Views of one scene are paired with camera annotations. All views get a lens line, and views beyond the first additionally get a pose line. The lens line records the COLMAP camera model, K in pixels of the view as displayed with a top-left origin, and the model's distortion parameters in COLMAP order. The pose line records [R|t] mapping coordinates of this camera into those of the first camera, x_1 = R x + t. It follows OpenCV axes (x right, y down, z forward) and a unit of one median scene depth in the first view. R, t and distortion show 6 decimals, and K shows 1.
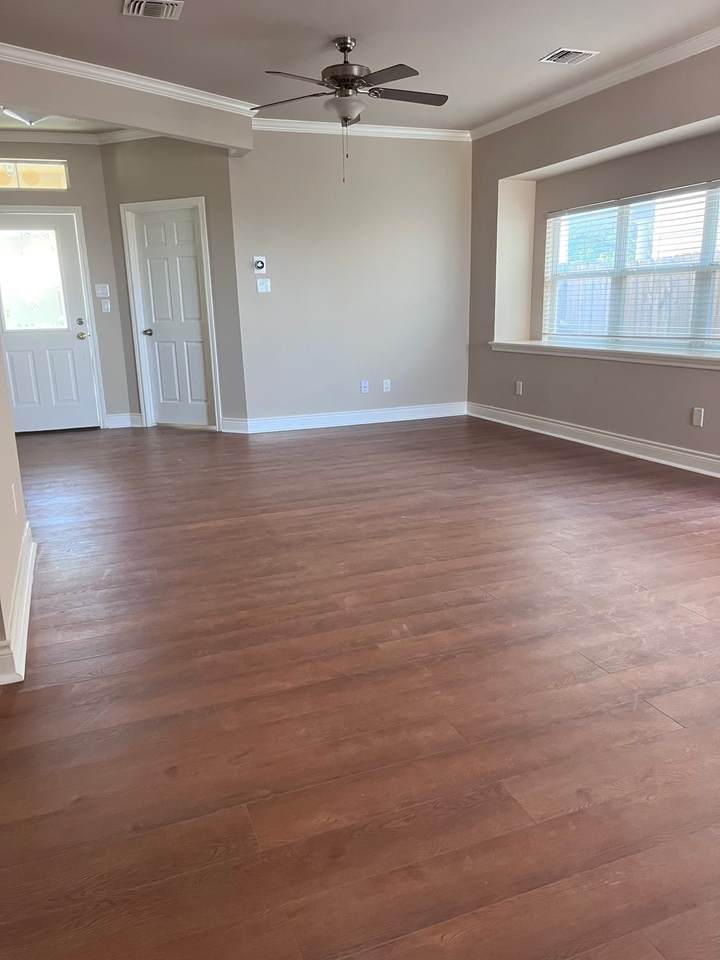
lens RADIAL K [[727.7, 0, 356.3], [0, 727.7, 496.9], [0, 0, 1]] dist [0.074376, -0.089685]
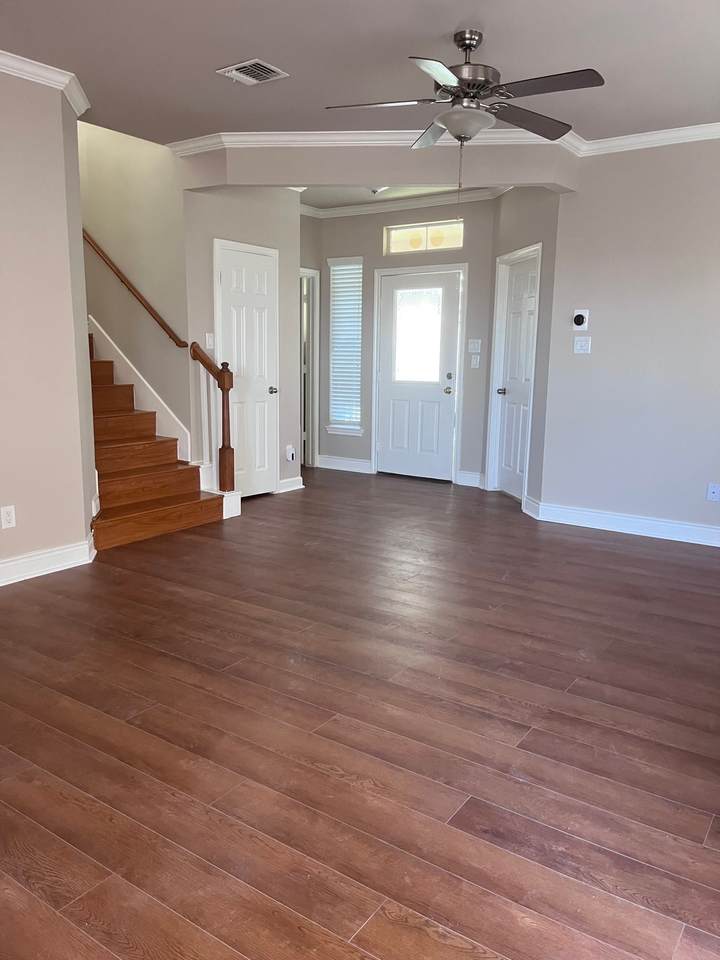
lens RADIAL K [[729.9, 0, 361.0], [0, 729.9, 491.1], [0, 0, 1]] dist [0.059932, -0.082666]
pose [[0.562773, 0.189868, -0.804510, 0.486375], [-0.241549, 0.968556, 0.059614, -0.145890], [0.790532, 0.160779, 0.590939, 0.426812]]
